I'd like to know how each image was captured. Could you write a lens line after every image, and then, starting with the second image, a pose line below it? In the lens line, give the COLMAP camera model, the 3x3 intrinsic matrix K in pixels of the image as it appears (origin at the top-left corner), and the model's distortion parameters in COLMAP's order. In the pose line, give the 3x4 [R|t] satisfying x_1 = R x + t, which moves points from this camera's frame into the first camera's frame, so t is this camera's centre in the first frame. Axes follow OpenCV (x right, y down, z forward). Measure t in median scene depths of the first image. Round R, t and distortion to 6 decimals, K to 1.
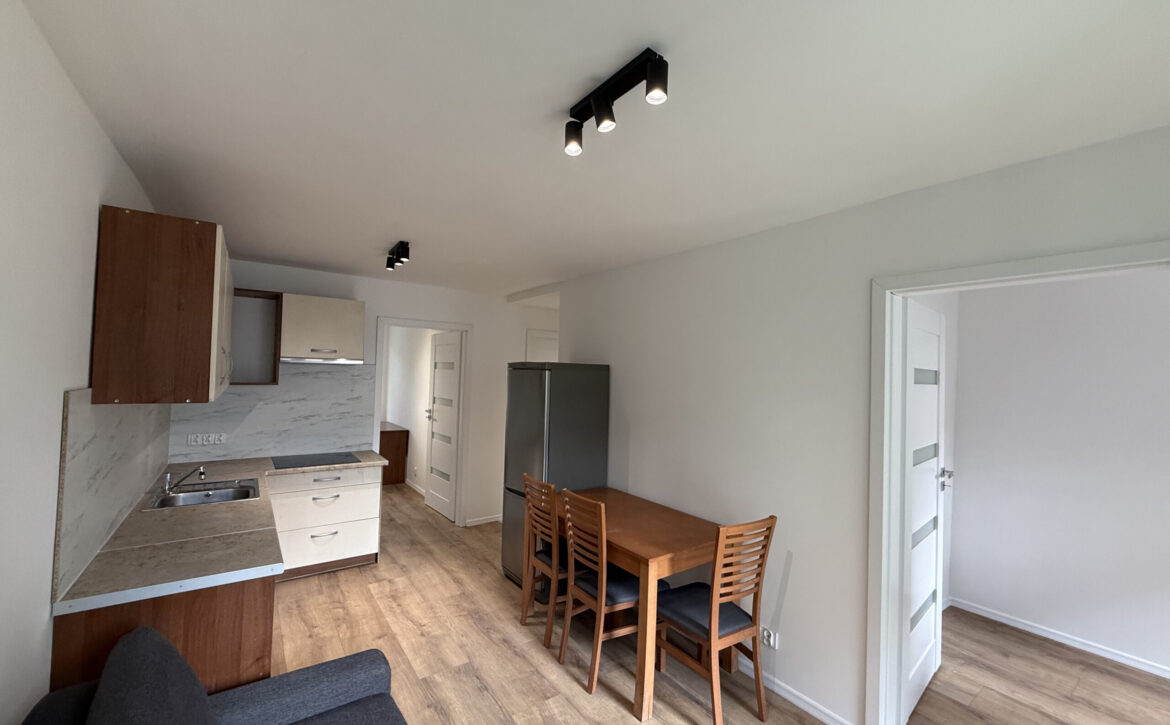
lens RADIAL K [[463.6, 0, 576.7], [0, 463.6, 359.8], [0, 0, 1]] dist [0.000051, 0.000010]
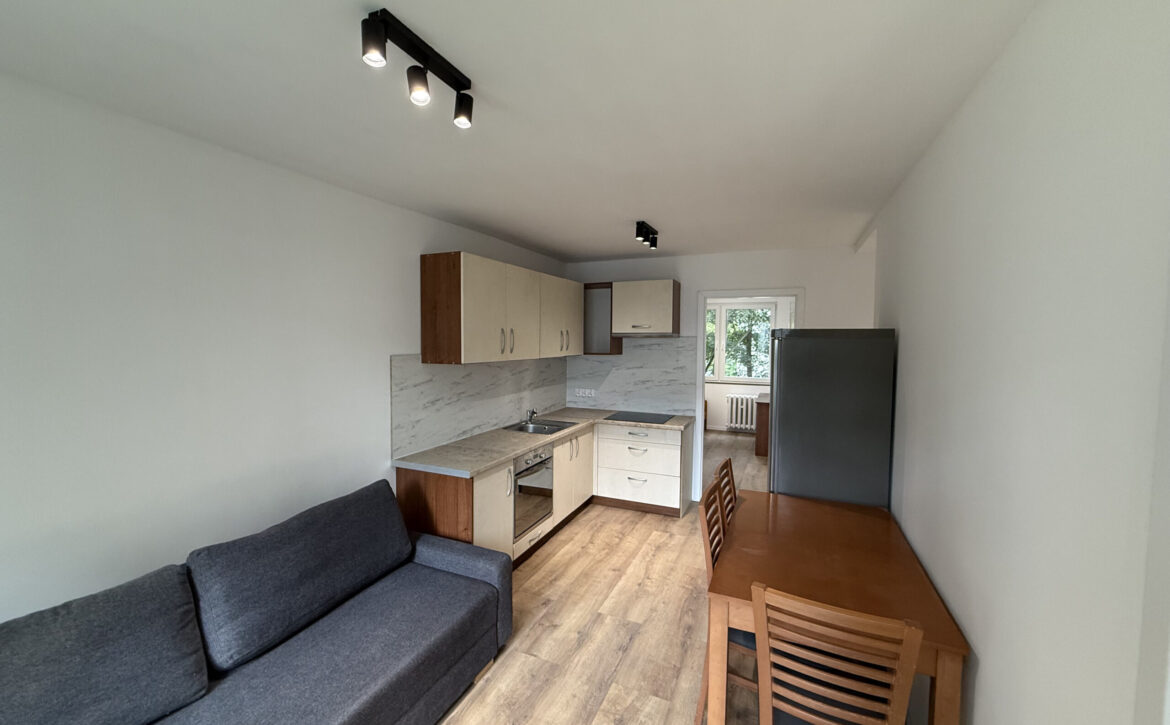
lens RADIAL K [[463.6, 0, 586.3], [0, 463.6, 358.3], [0, 0, 1]] dist [0.000051, 0.000010]
pose [[0.509818, 0.014218, -0.860165, 0.506210], [0.034941, 0.998696, 0.037217, 0.016265], [0.859573, -0.049029, 0.508656, 0.345594]]
